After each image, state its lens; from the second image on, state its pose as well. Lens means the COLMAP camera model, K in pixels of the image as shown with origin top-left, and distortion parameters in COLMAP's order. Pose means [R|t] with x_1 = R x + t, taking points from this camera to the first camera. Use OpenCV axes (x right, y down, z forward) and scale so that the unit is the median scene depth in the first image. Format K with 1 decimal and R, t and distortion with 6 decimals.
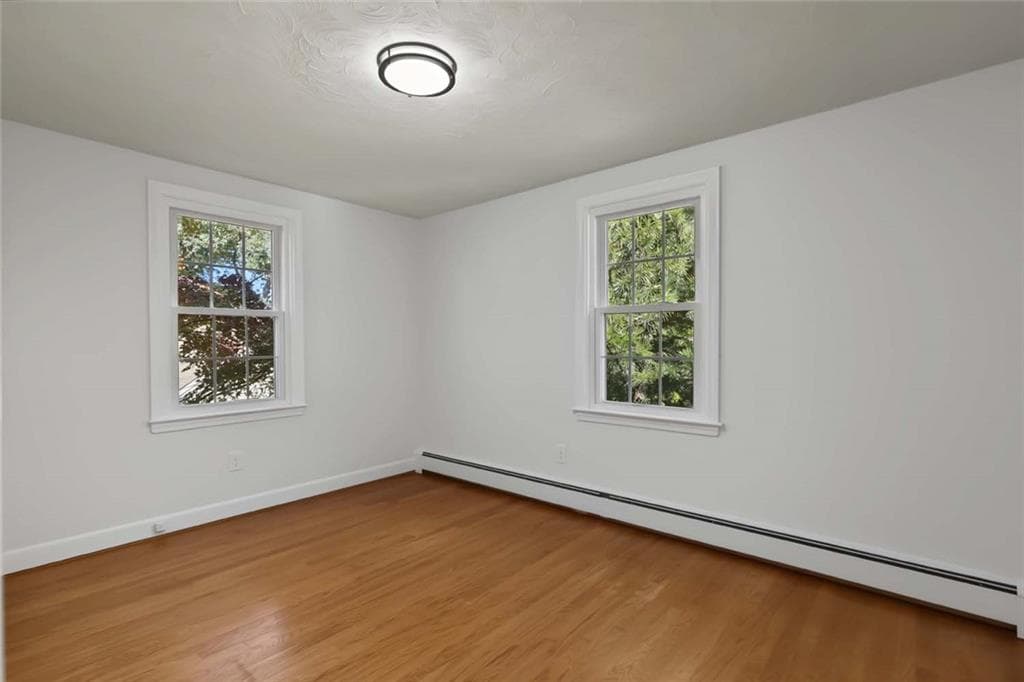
lens RADIAL K [[485.6, 0, 512.0], [0, 485.6, 341.0], [0, 0, 1]] dist [0.000772, 0.000029]
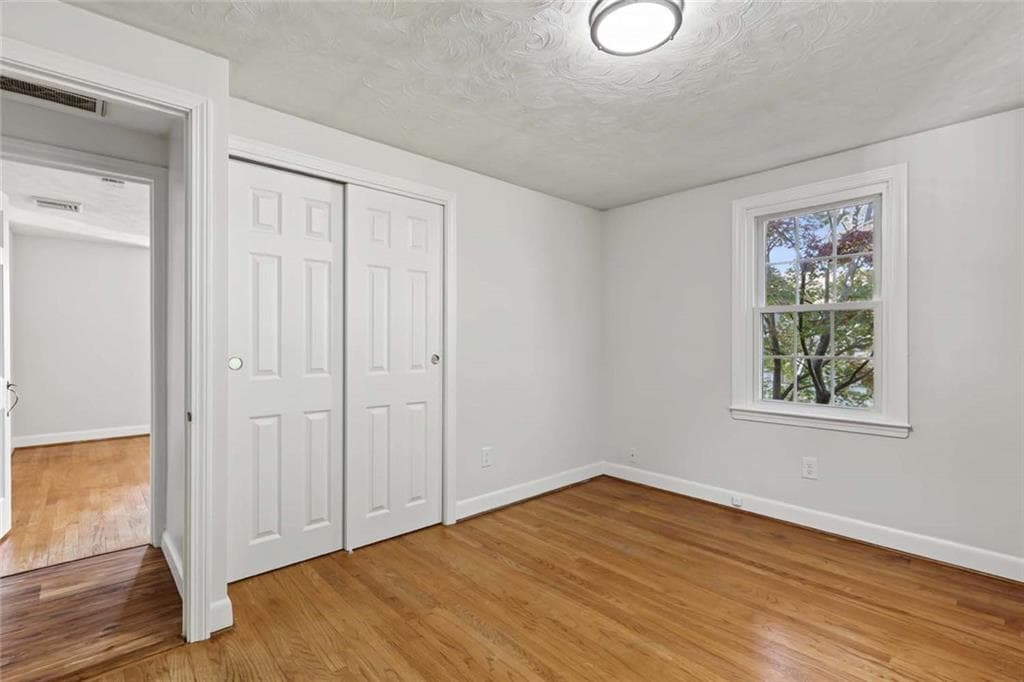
lens RADIAL K [[485.6, 0, 512.0], [0, 485.6, 341.0], [0, 0, 1]] dist [0.000772, 0.000029]
pose [[-0.145727, 0.003991, -0.989317, 0.478326], [0.002324, 0.999990, 0.003692, -0.000911], [0.989322, -0.001761, -0.145735, 0.637569]]
